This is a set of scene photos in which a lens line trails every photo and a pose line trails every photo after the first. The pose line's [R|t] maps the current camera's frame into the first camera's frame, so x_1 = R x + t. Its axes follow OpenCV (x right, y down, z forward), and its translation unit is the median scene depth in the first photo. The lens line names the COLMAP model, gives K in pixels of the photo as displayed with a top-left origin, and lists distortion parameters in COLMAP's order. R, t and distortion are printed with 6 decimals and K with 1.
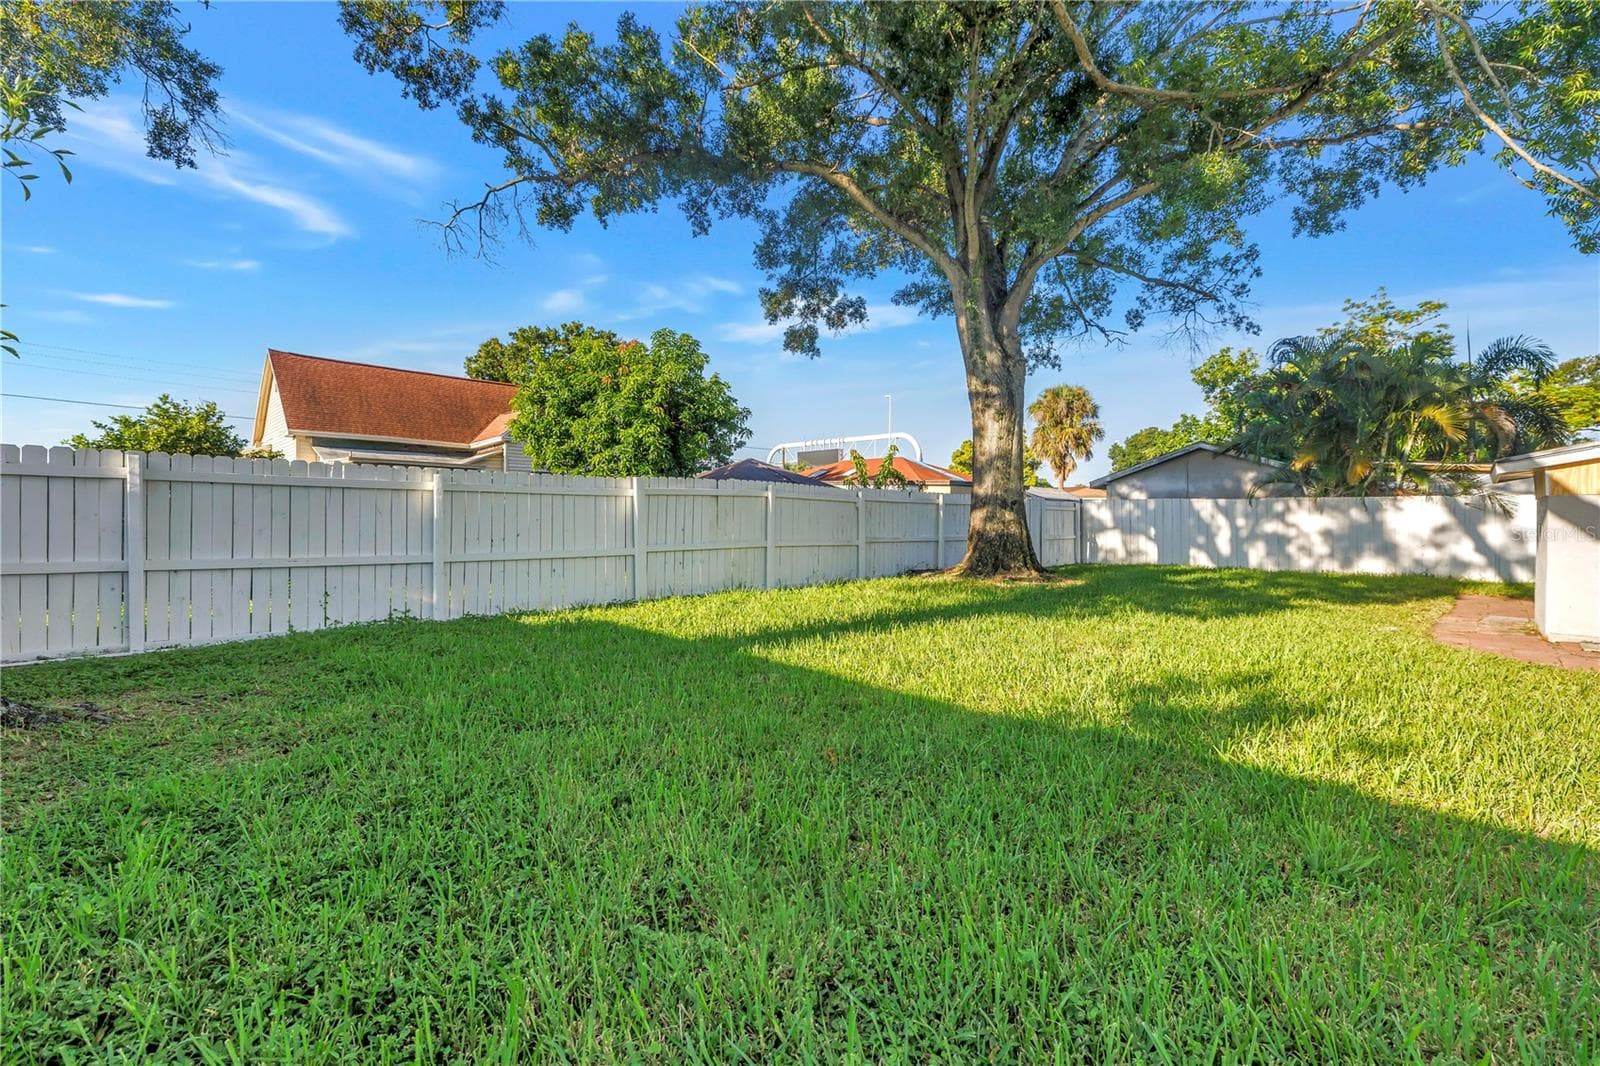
lens RADIAL K [[699.2, 0, 815.9], [0, 699.2, 520.3], [0, 0, 1]] dist [0.001272, 0.000157]
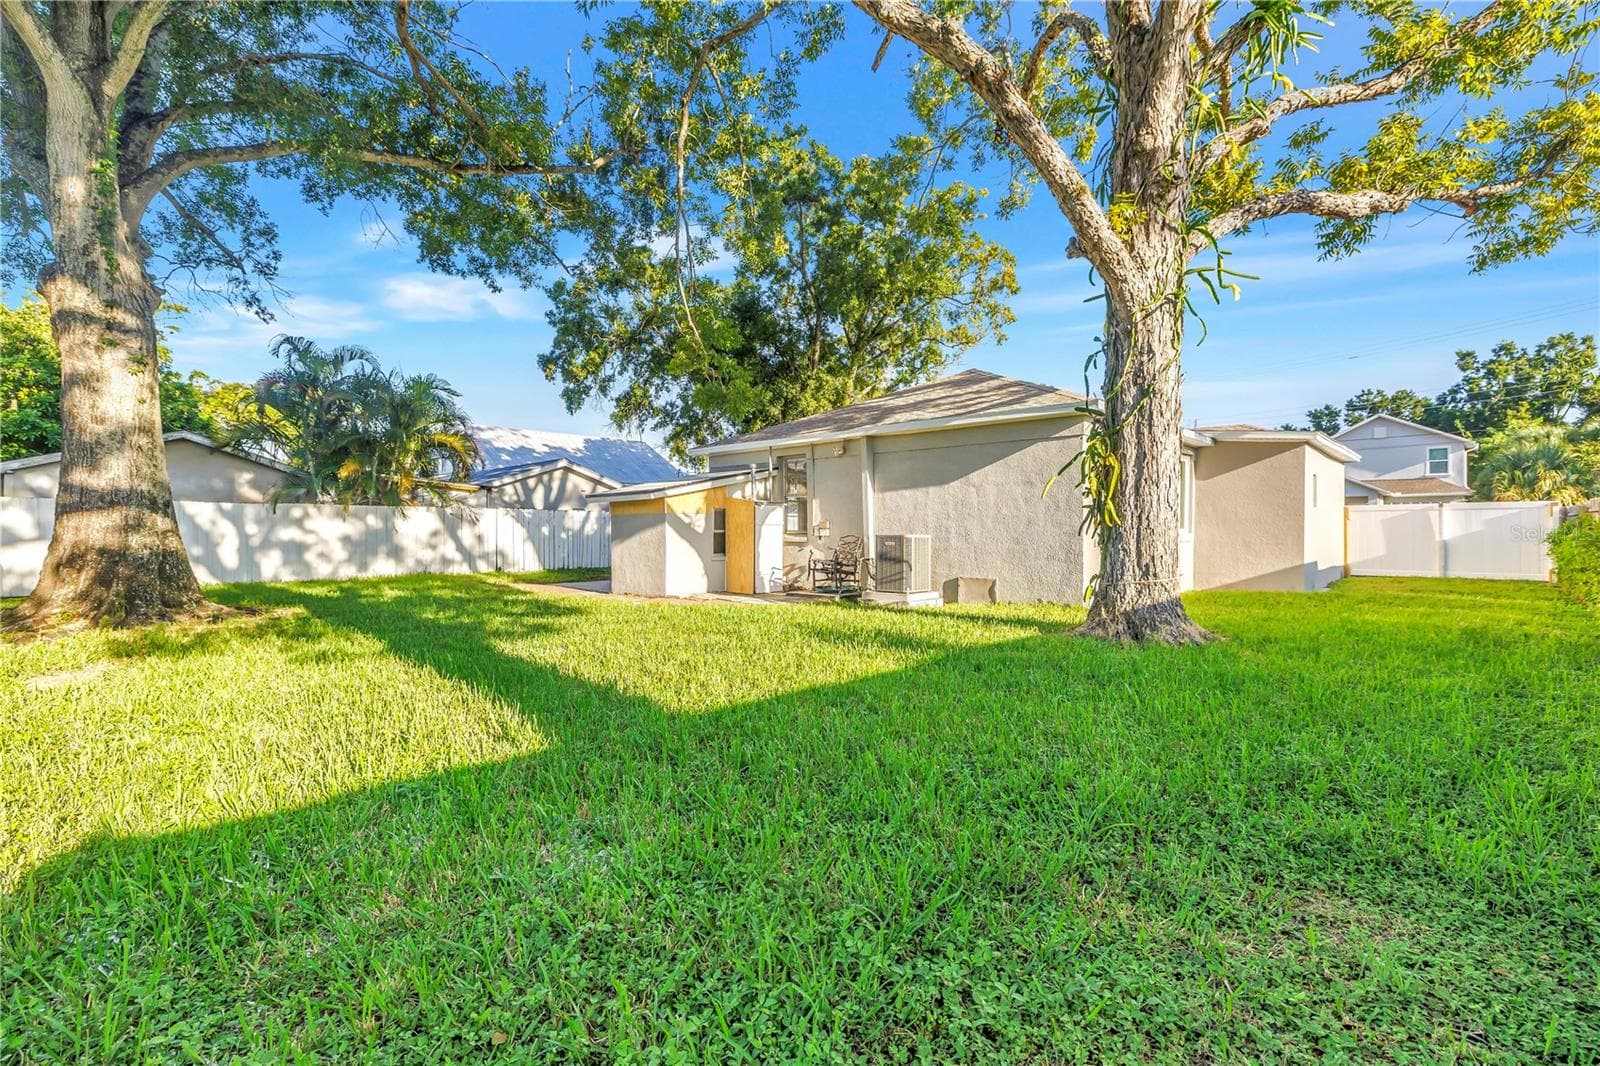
lens RADIAL K [[699.2, 0, 815.9], [0, 699.2, 520.3], [0, 0, 1]] dist [0.001272, 0.000157]
pose [[-0.014632, 0.003696, 0.999886, -0.341736], [0.001351, 0.999992, -0.003677, -0.004976], [-0.999892, 0.001297, -0.014637, 0.357758]]
